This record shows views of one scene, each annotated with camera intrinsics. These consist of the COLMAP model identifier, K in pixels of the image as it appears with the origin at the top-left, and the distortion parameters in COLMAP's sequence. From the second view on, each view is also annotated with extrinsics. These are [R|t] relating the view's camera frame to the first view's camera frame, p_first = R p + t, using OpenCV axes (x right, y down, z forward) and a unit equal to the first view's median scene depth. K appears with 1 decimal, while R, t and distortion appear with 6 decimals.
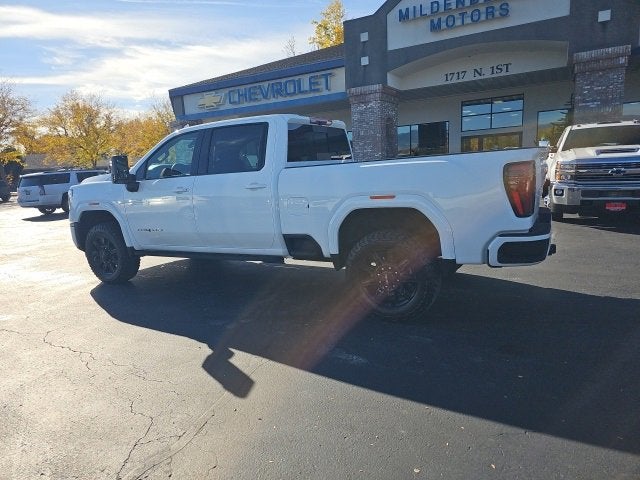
lens RADIAL K [[415.6, 0, 313.9], [0, 415.6, 237.7], [0, 0, 1]] dist [0.056976, -0.046558]
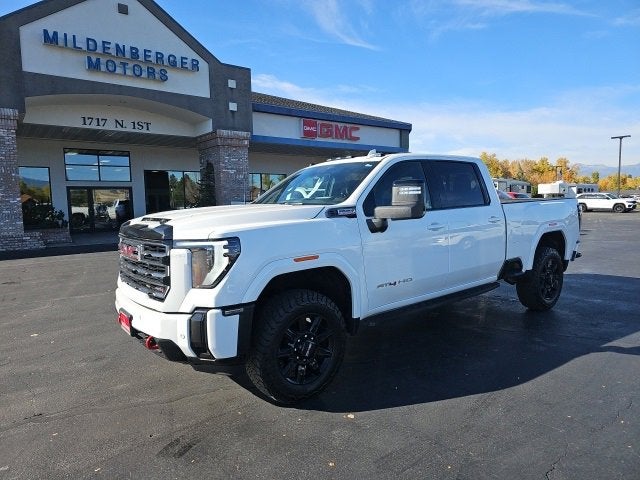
lens RADIAL K [[415.6, 0, 313.9], [0, 415.6, 237.7], [0, 0, 1]] dist [0.056976, -0.046558]
pose [[0.402897, -0.031011, 0.914720, -0.326821], [0.156315, 0.987073, -0.035387, -0.027098], [-0.901798, 0.157242, 0.402536, 0.241168]]
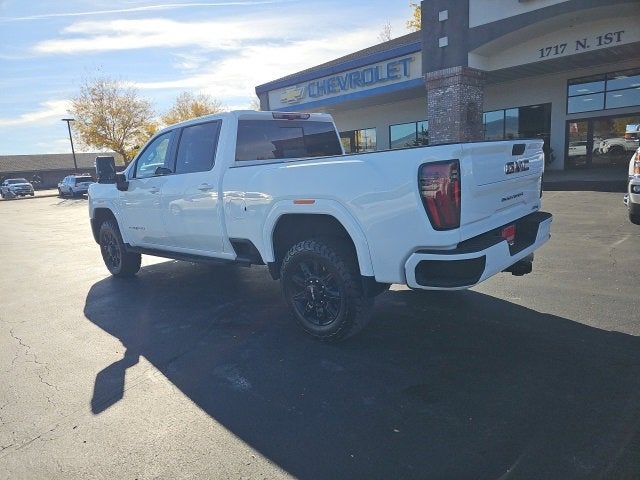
lens RADIAL K [[415.6, 0, 313.9], [0, 415.6, 237.7], [0, 0, 1]] dist [0.056976, -0.046558]
pose [[0.969720, 0.029124, -0.242478, 0.082794], [-0.023976, 0.999421, 0.024154, -0.008776], [0.243041, -0.017609, 0.969856, 0.029906]]
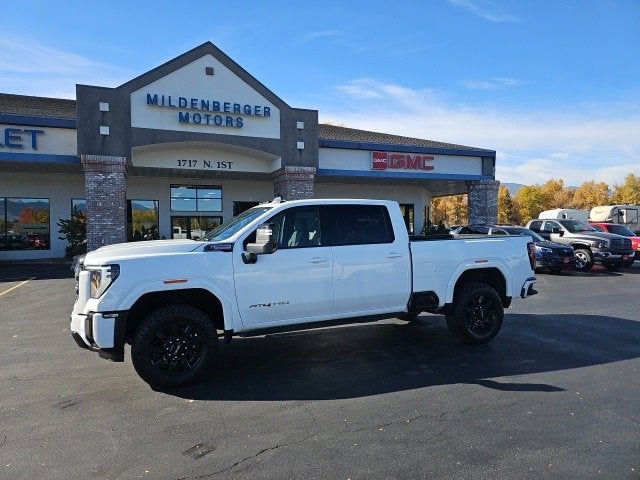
lens RADIAL K [[413.3, 0, 311.2], [0, 413.3, 236.8], [0, 0, 1]] dist [0.072057, -0.061859]
pose [[0.634256, 0.036086, 0.772280, -0.304910], [0.107796, 0.985025, -0.134558, -0.009404], [-0.765571, 0.168593, 0.620868, 0.100750]]
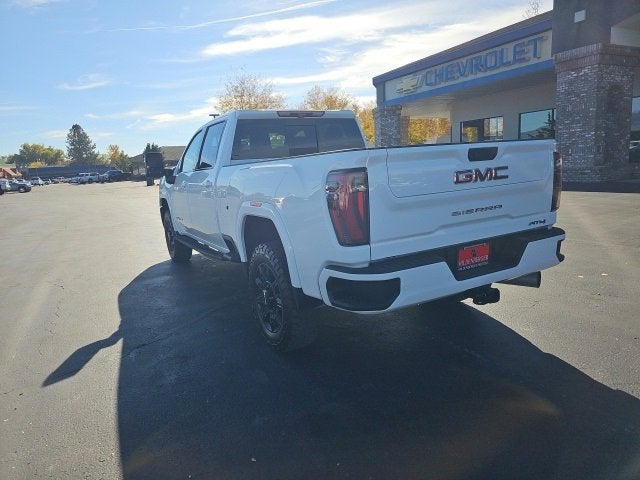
lens RADIAL K [[418.0, 0, 318.8], [0, 418.0, 229.8], [0, 0, 1]] dist [0.055576, -0.046254]
pose [[0.852911, 0.087232, -0.514717, 0.150170], [-0.076294, 0.996183, 0.042408, -0.018801], [0.516452, 0.003100, 0.856310, 0.065944]]
